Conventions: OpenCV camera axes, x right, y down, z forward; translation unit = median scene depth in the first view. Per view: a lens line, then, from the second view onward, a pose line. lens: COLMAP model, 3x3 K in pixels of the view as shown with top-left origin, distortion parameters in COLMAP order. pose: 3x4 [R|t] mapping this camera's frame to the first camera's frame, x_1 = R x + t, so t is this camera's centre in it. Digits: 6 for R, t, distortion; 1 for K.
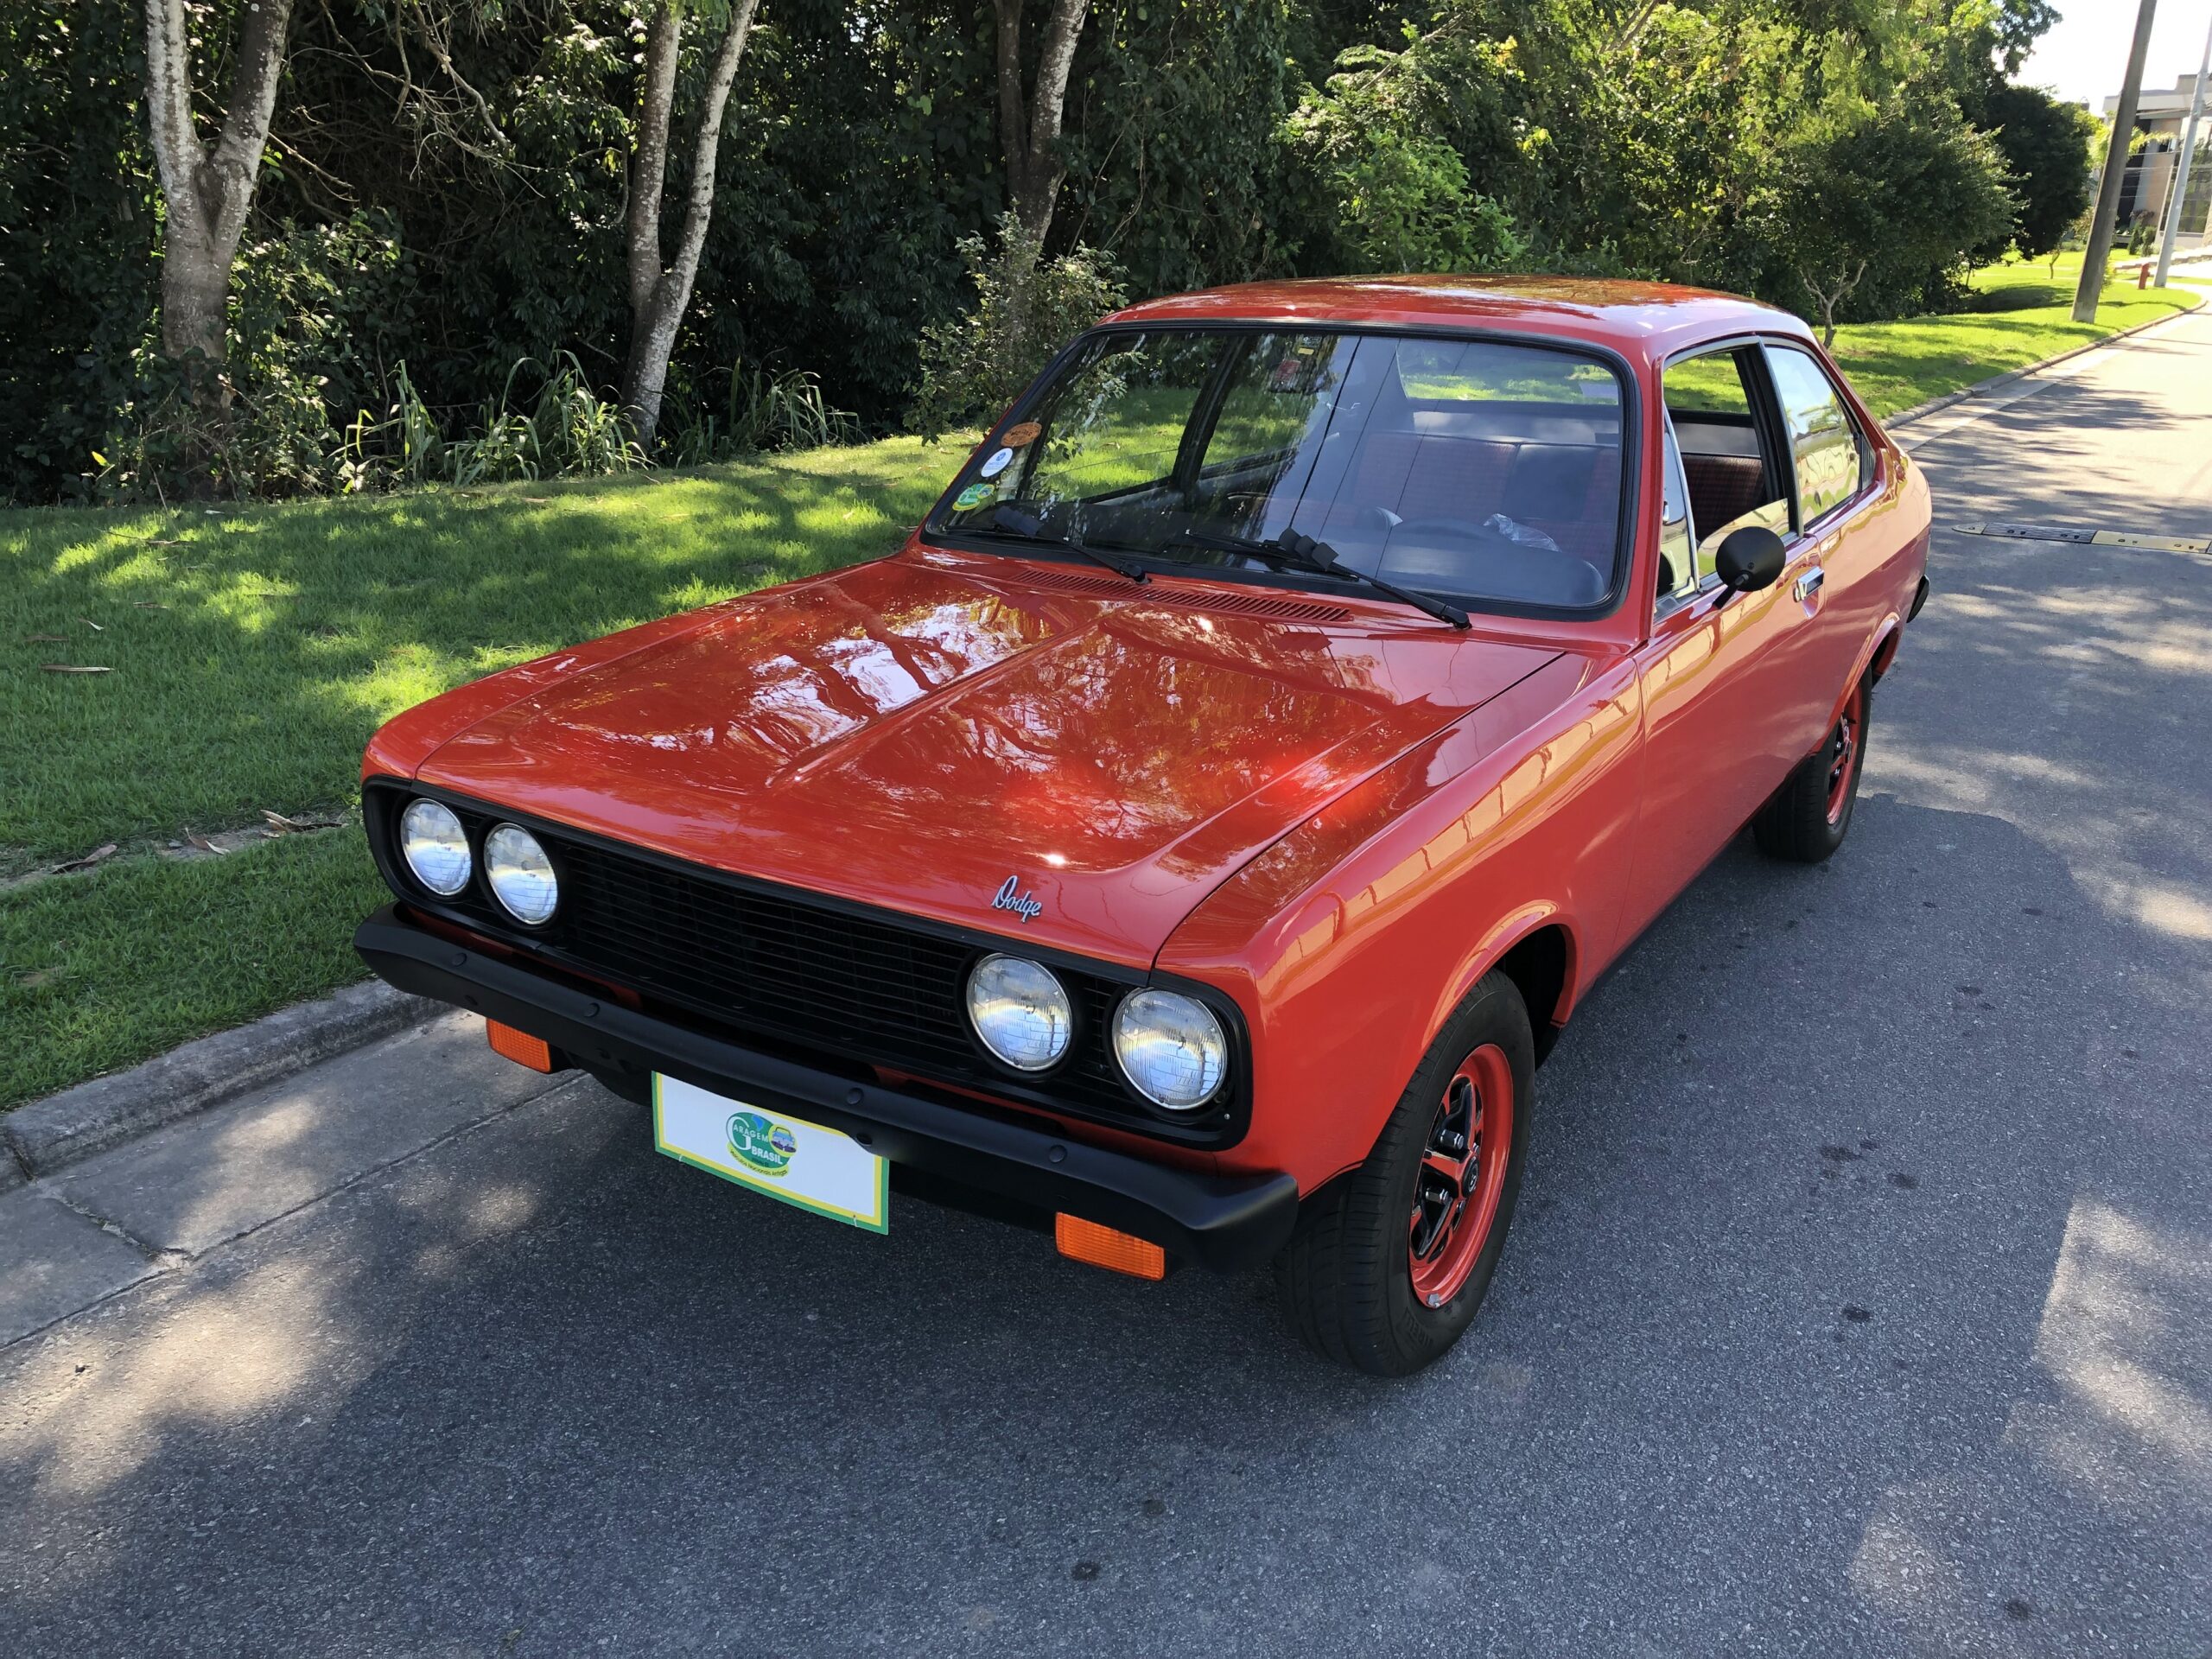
lens RADIAL K [[1830.1, 0, 1107.1], [0, 1830.1, 829.2], [0, 0, 1]] dist [0.009388, -0.005971]
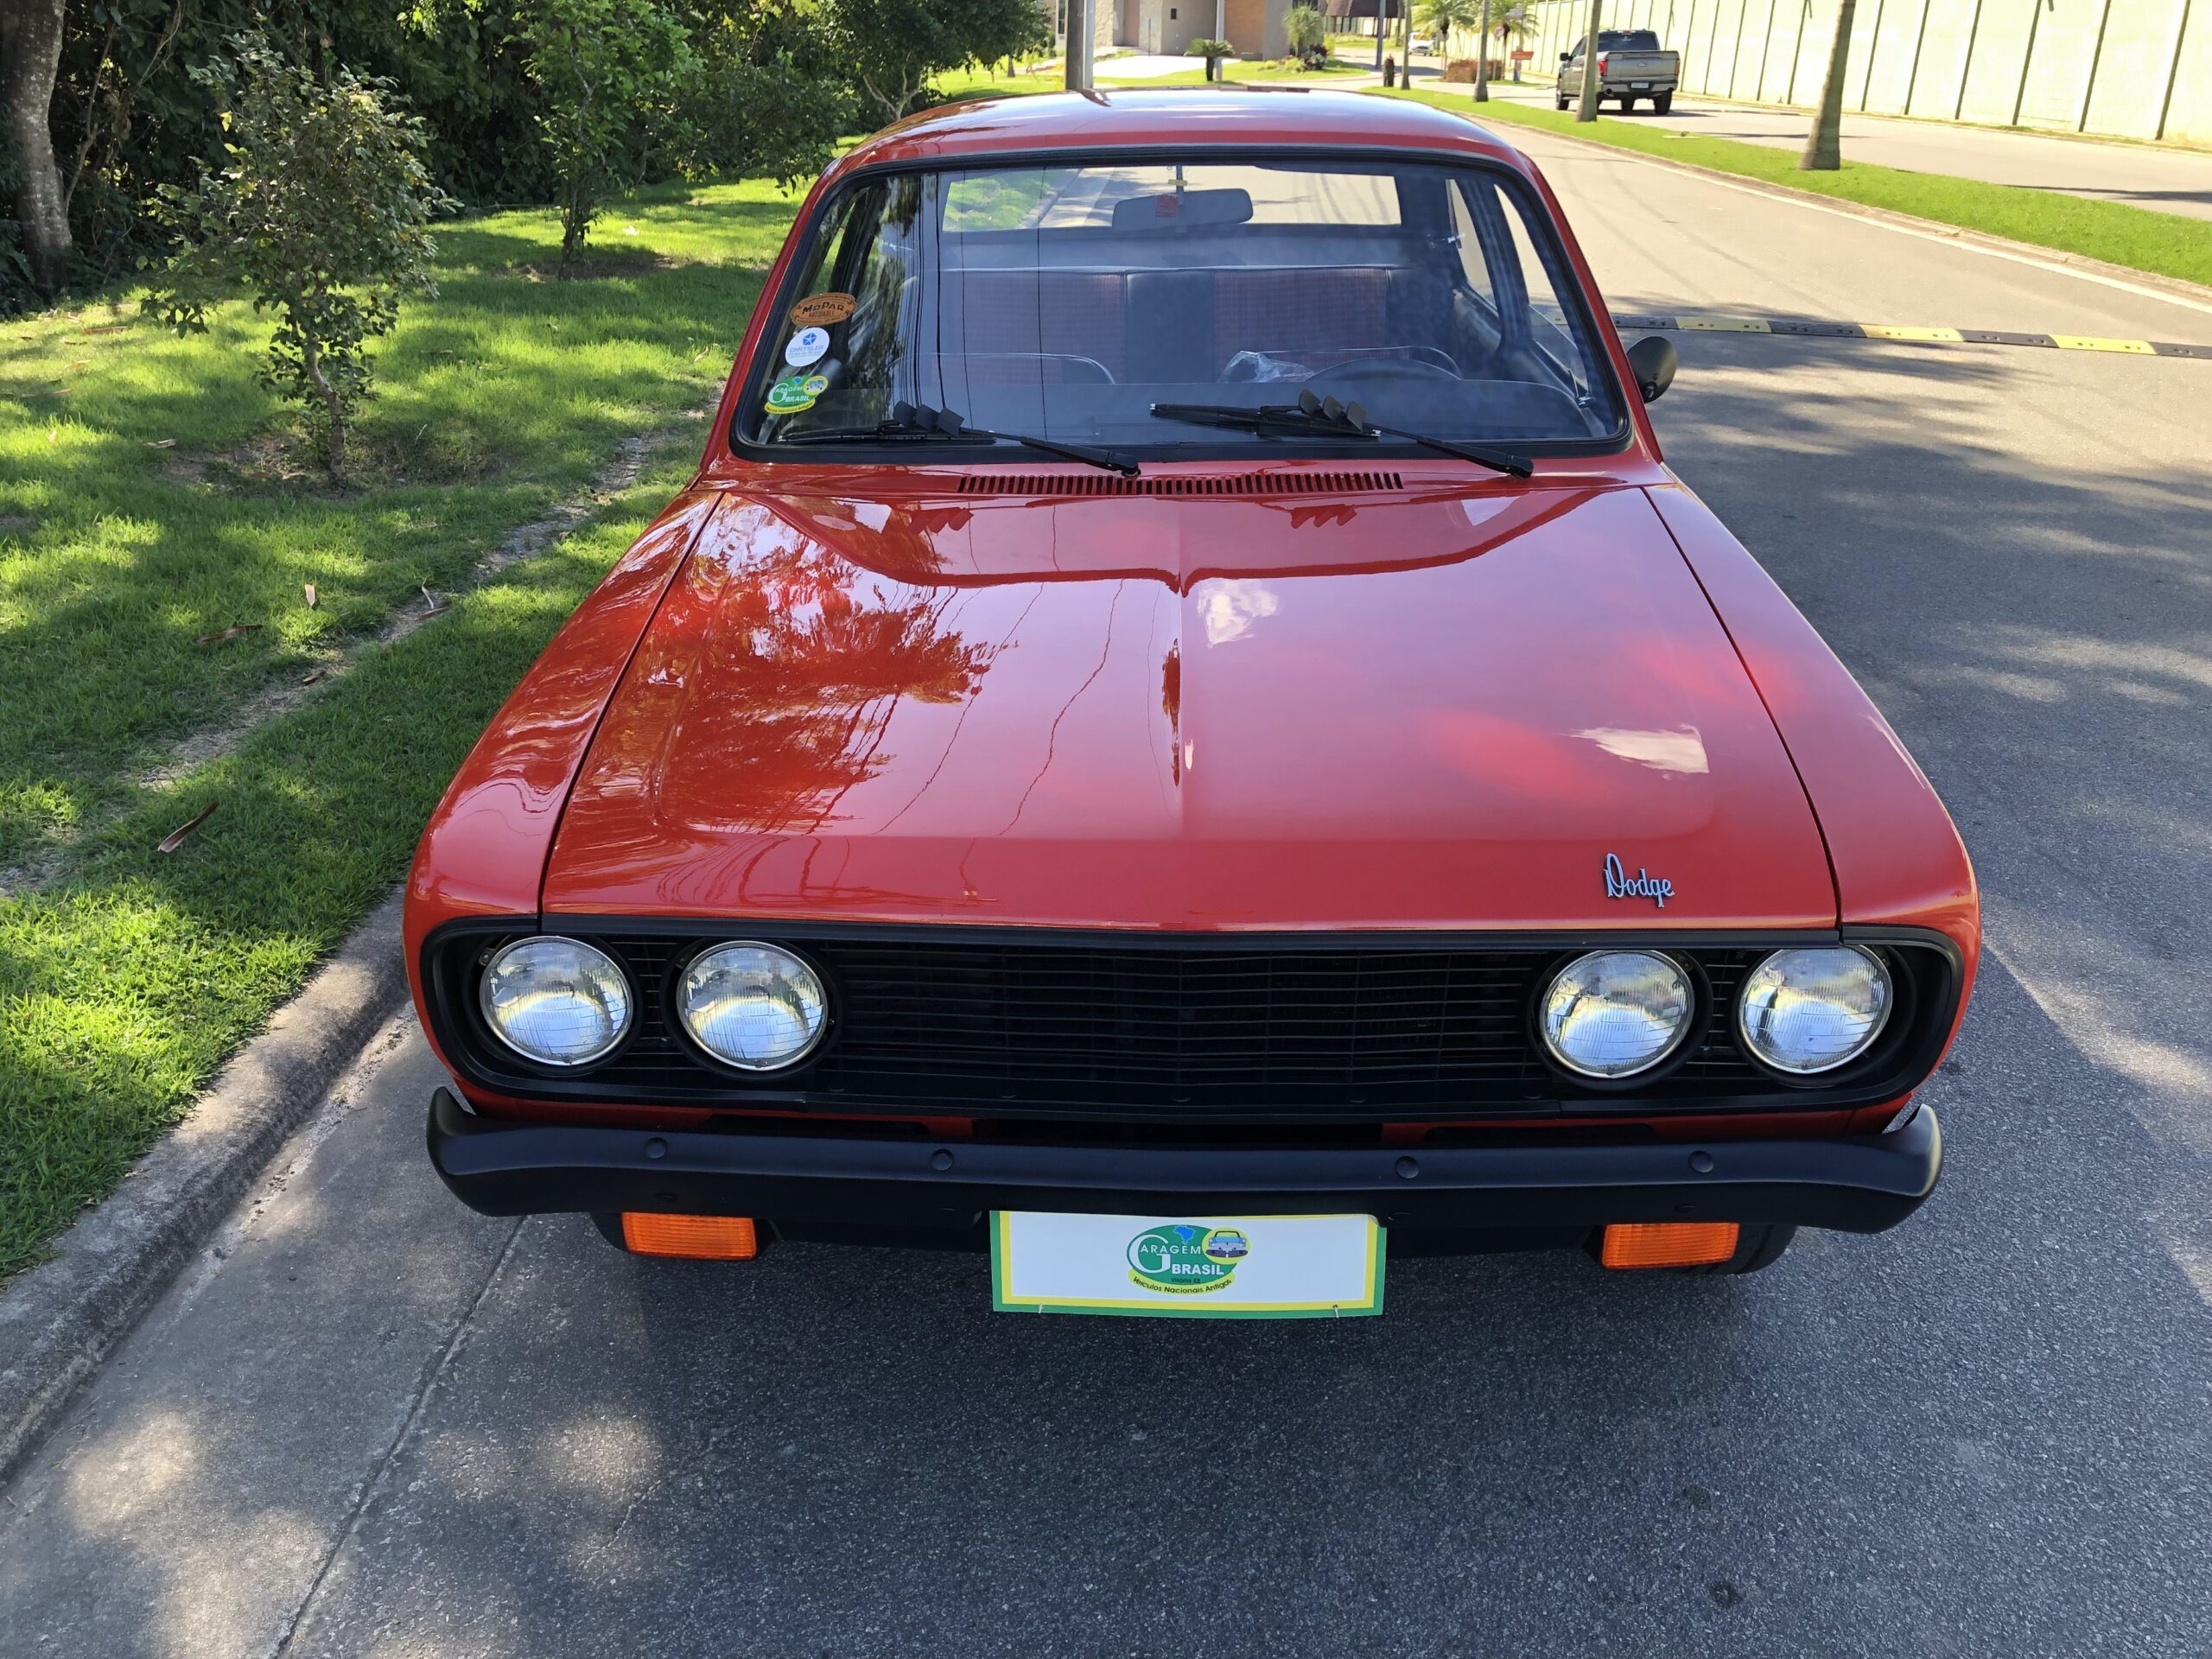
lens RADIAL K [[1830.1, 0, 1103.8], [0, 1830.1, 831.5], [0, 0, 1]] dist [0.009388, -0.005971]
pose [[0.859894, -0.222715, 0.459325, -0.524250], [0.180531, 0.974335, 0.134463, -0.114132], [-0.477484, -0.032702, 0.878032, 0.328400]]
